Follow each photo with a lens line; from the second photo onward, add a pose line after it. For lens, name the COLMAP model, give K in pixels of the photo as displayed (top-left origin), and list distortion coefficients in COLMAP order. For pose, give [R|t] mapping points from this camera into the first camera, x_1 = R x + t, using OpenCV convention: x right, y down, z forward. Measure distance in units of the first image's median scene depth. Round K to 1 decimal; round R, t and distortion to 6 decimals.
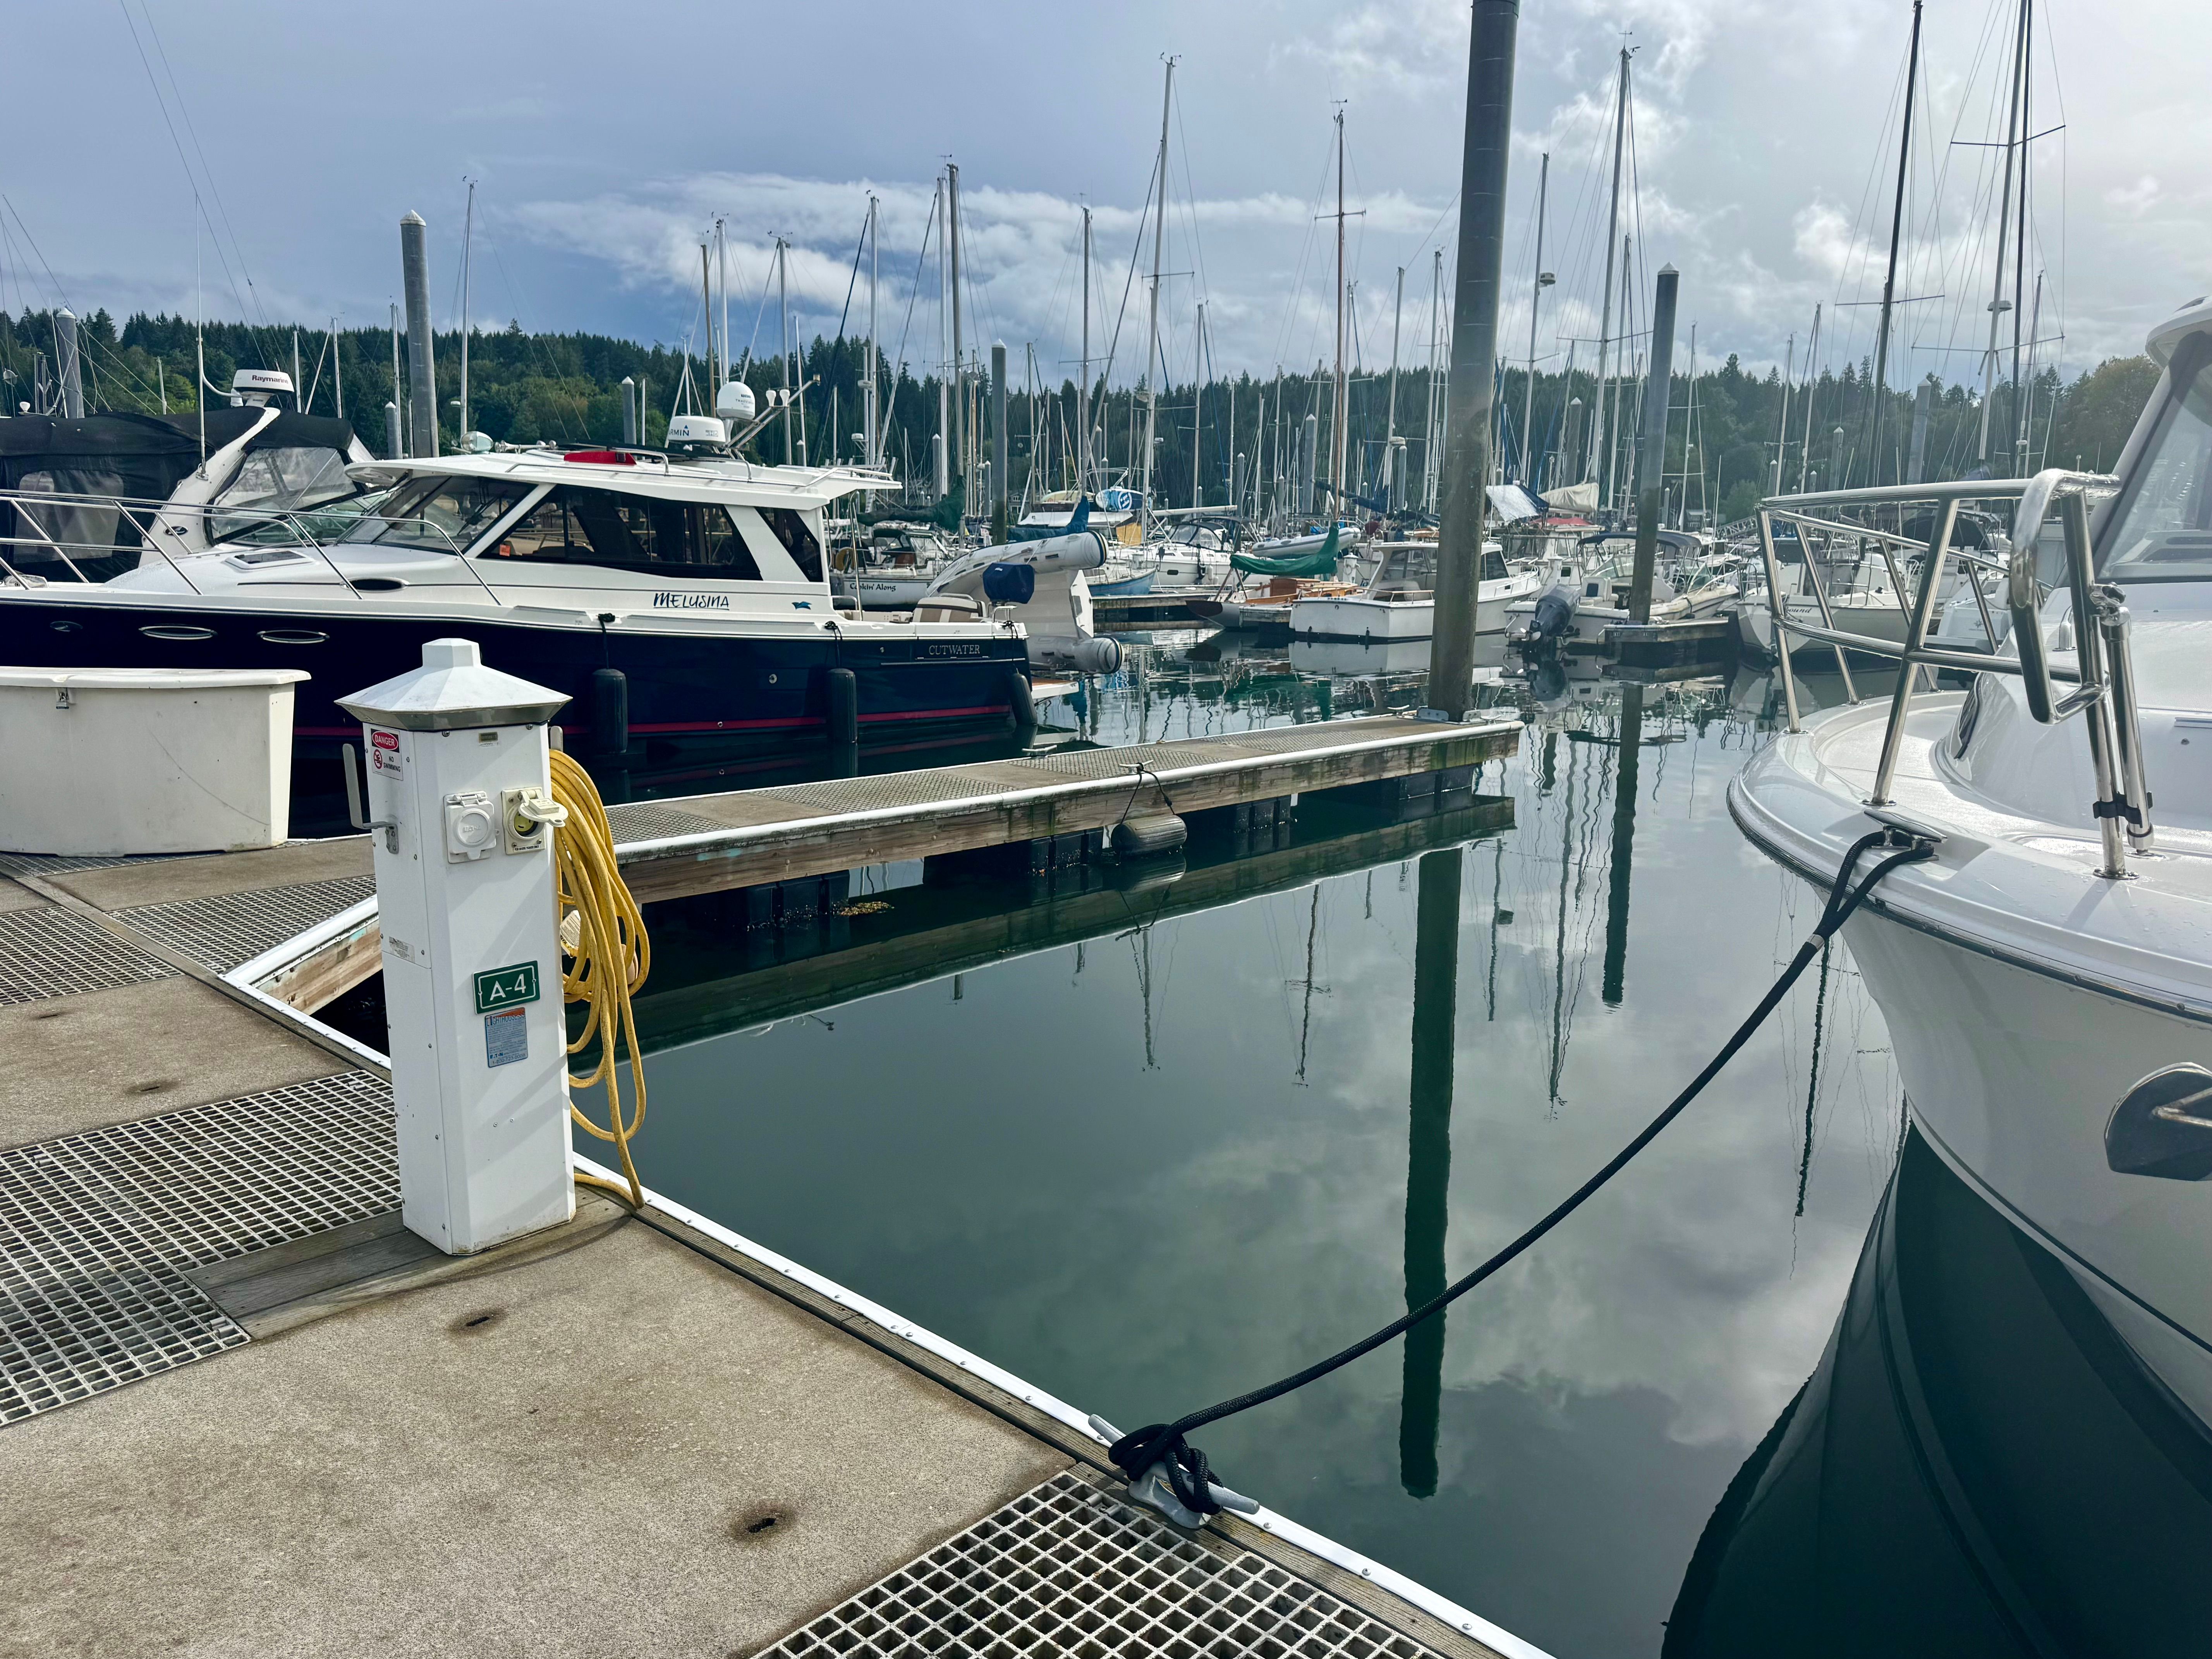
lens RADIAL K [[1605.0, 0, 1106.0], [0, 1605.0, 829.5], [0, 0, 1]] dist [0.182193, -0.372758]
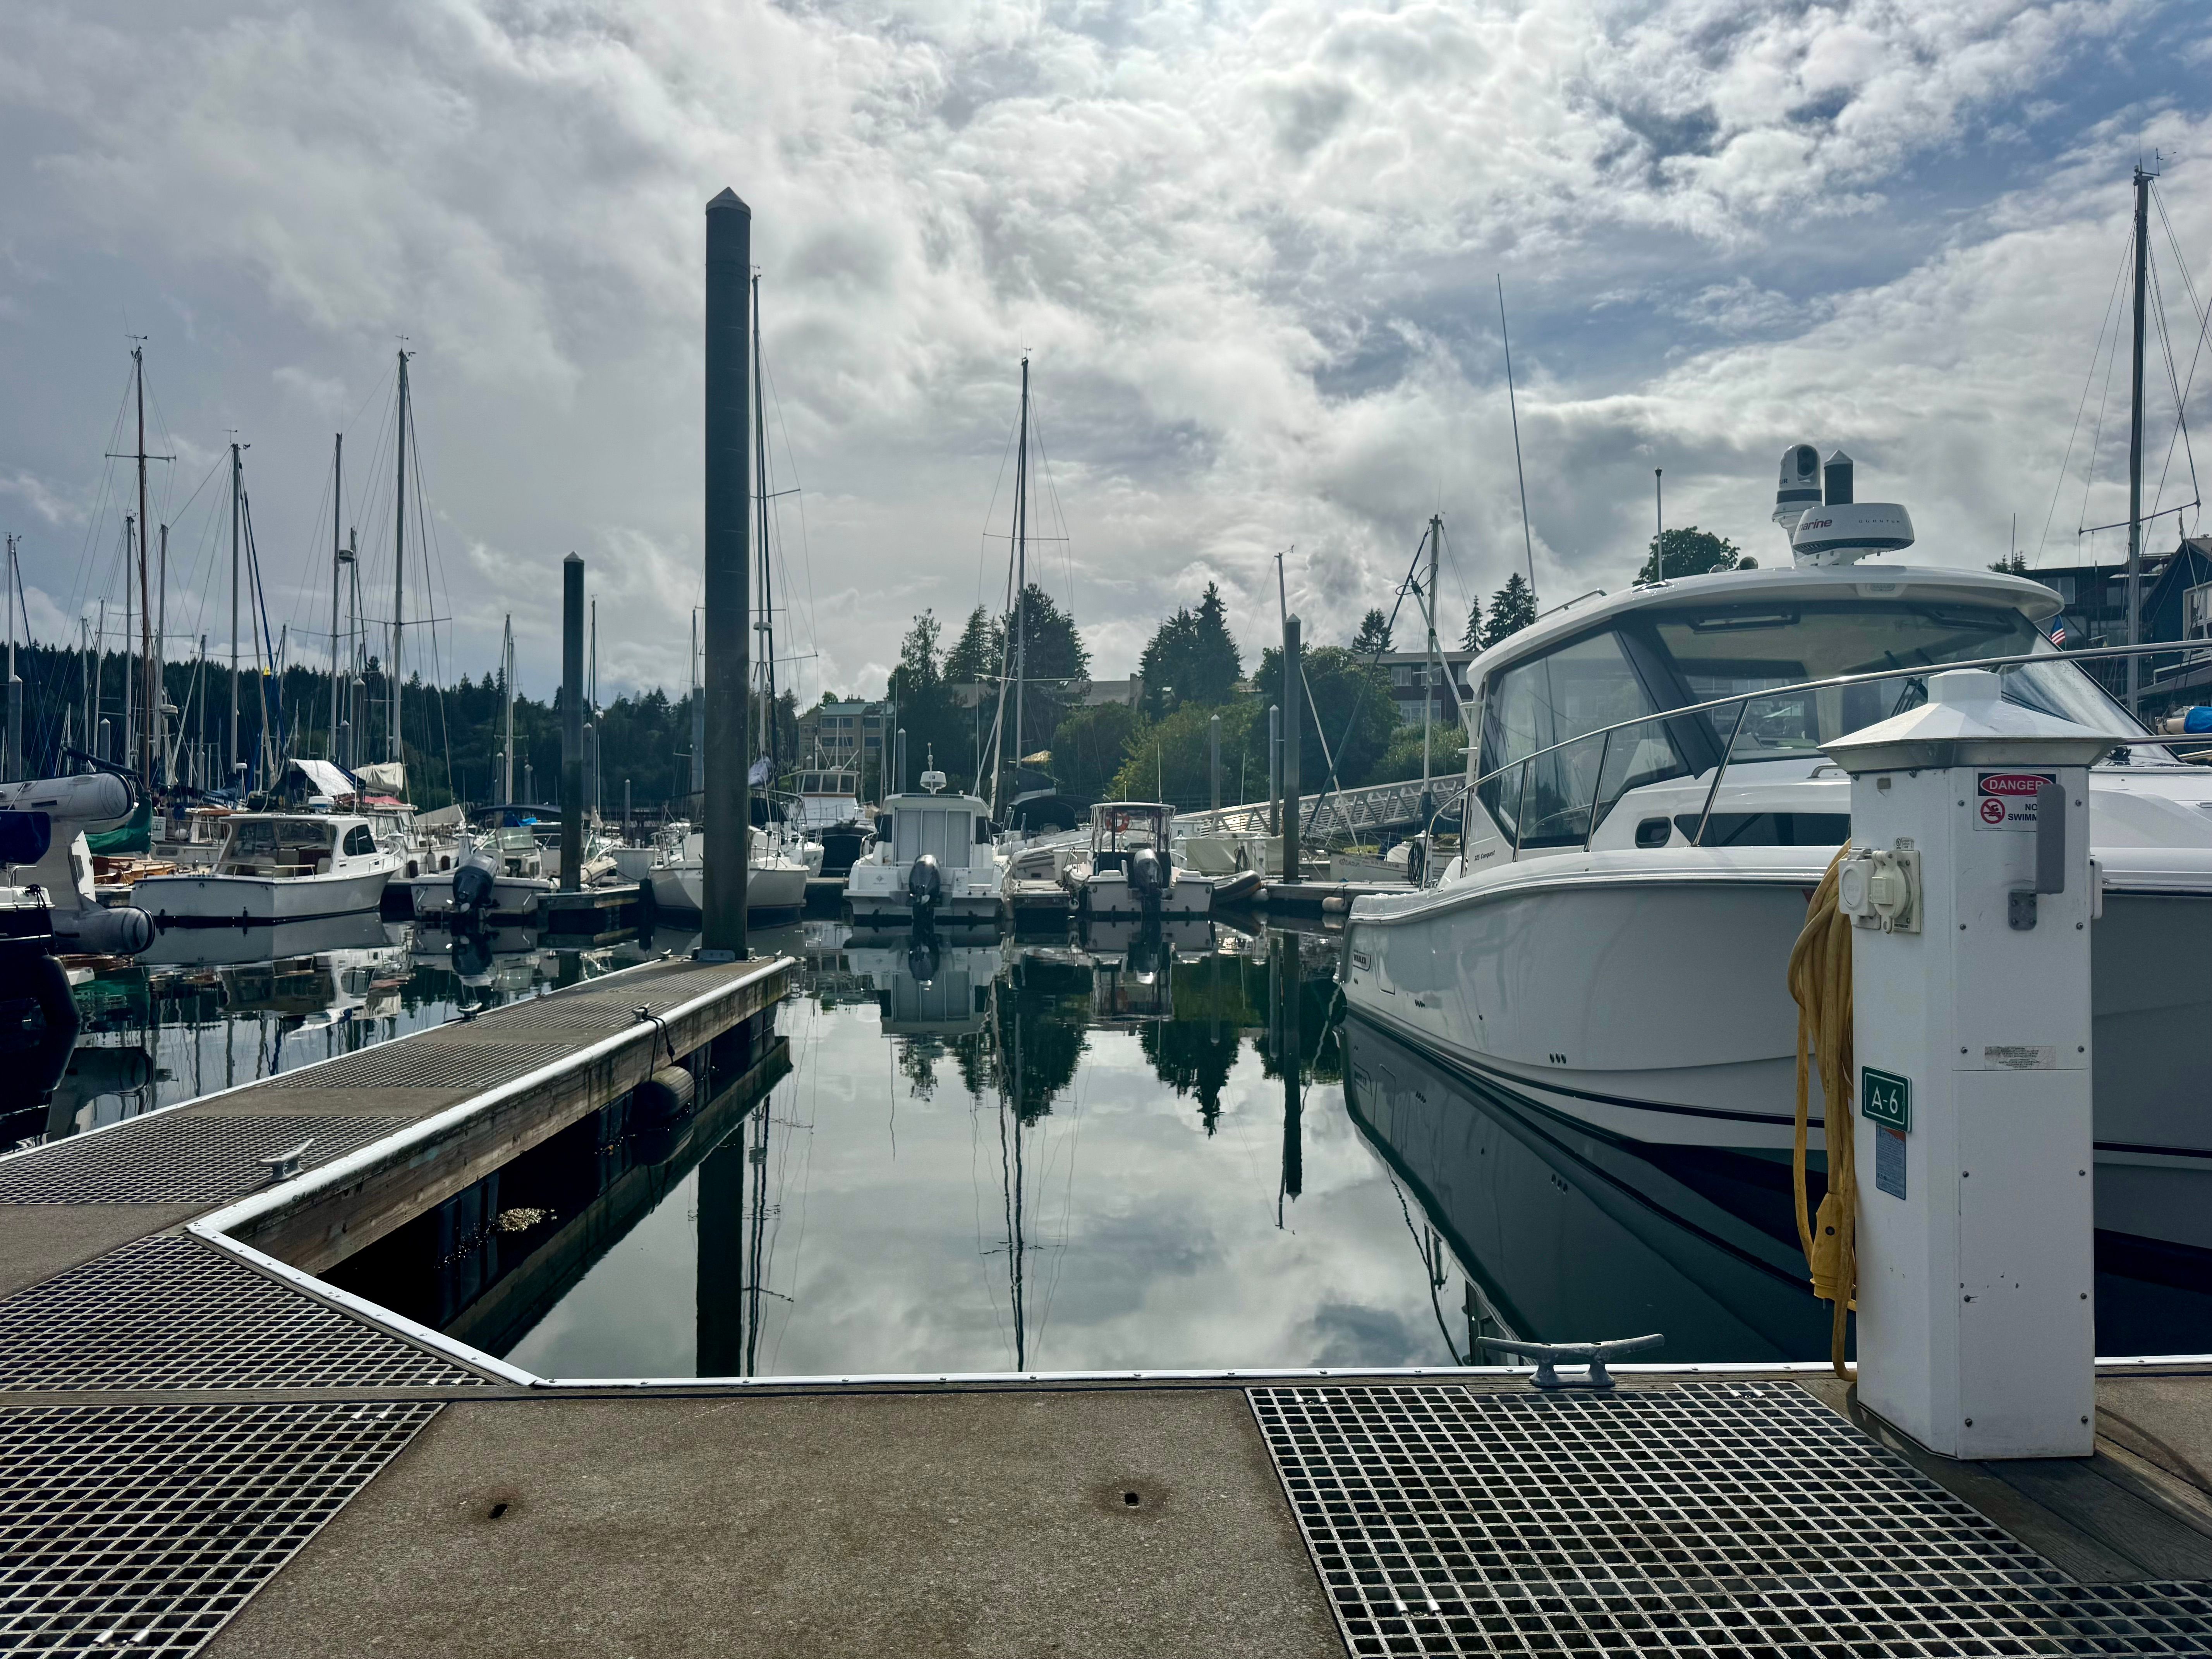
lens RADIAL K [[1577.8, 0, 1106.0], [0, 1577.8, 829.5], [0, 0, 1]] dist [0.071898, -0.109051]
pose [[0.690385, -0.004679, 0.723427, -0.153773], [0.134415, 0.983397, -0.121915, 0.000253], [-0.710845, 0.181408, 0.679552, 0.093011]]
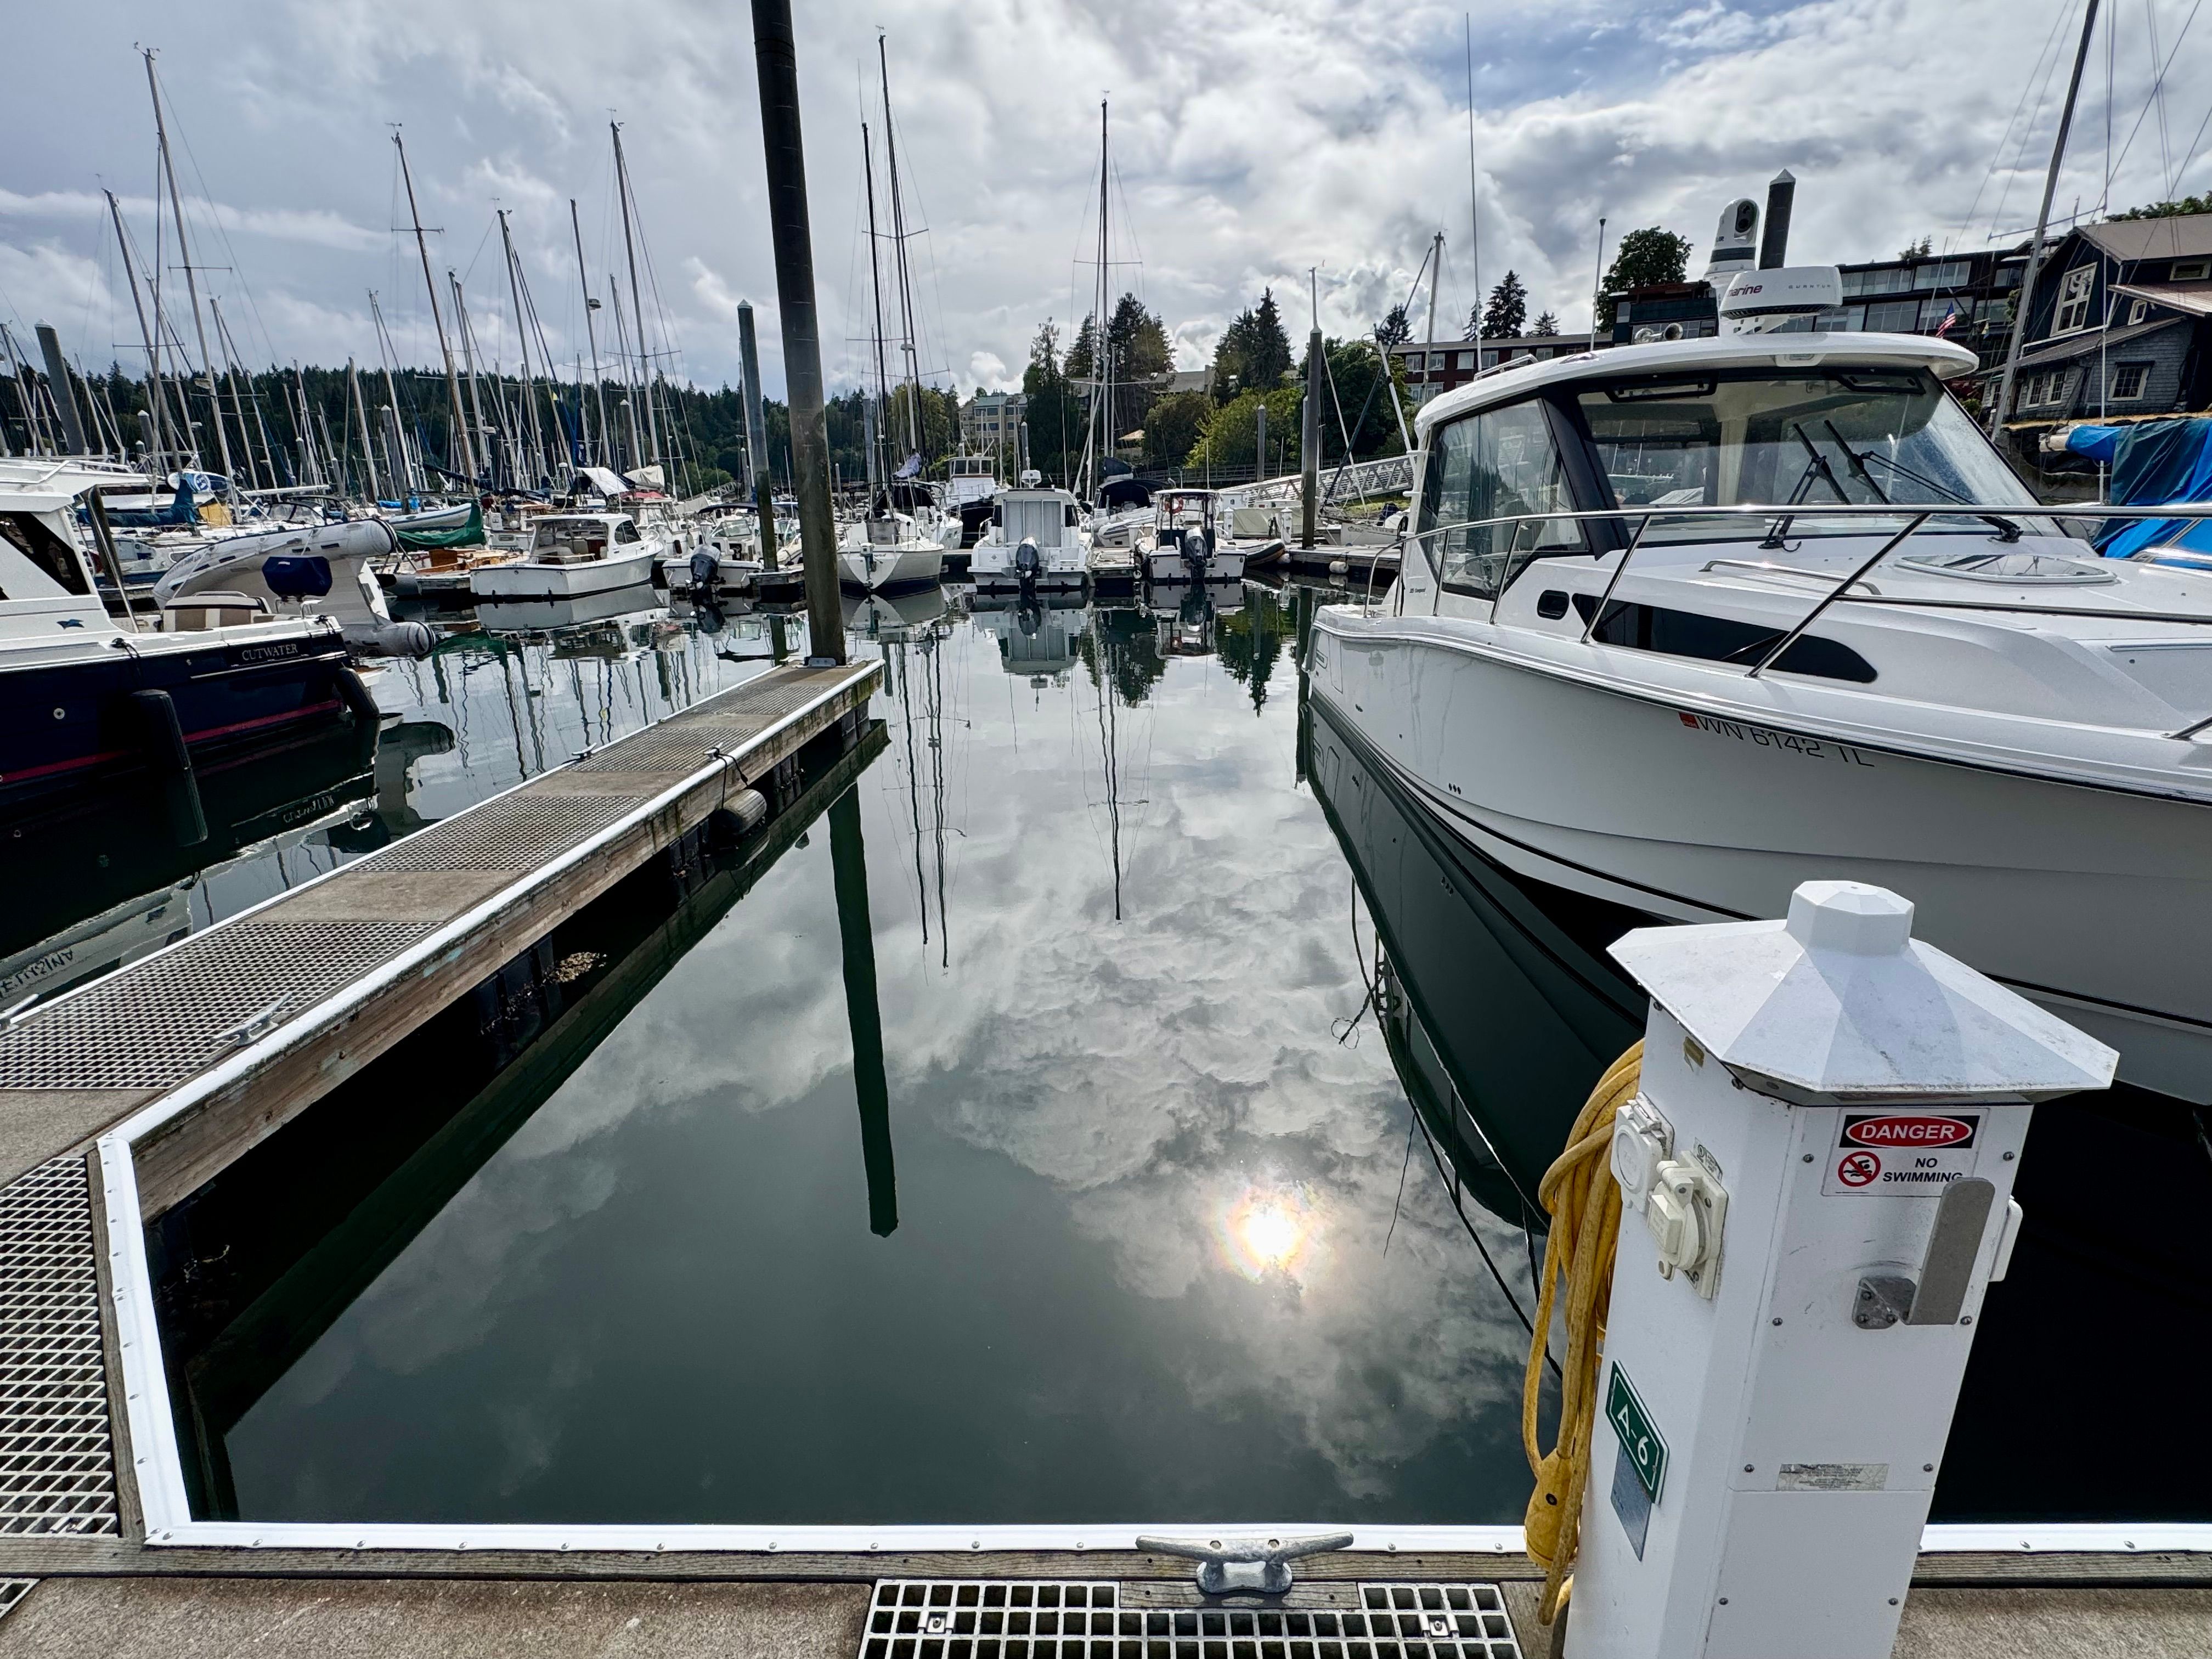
lens RADIAL K [[1087.6, 0, 1106.0], [0, 1087.6, 829.5], [0, 0, 1]] dist [0.002649, -0.001658]
pose [[0.743453, -0.221446, 0.631062, -0.094315], [0.146638, 0.974604, 0.169244, -0.027149], [-0.652514, -0.033287, 0.757045, 0.108291]]
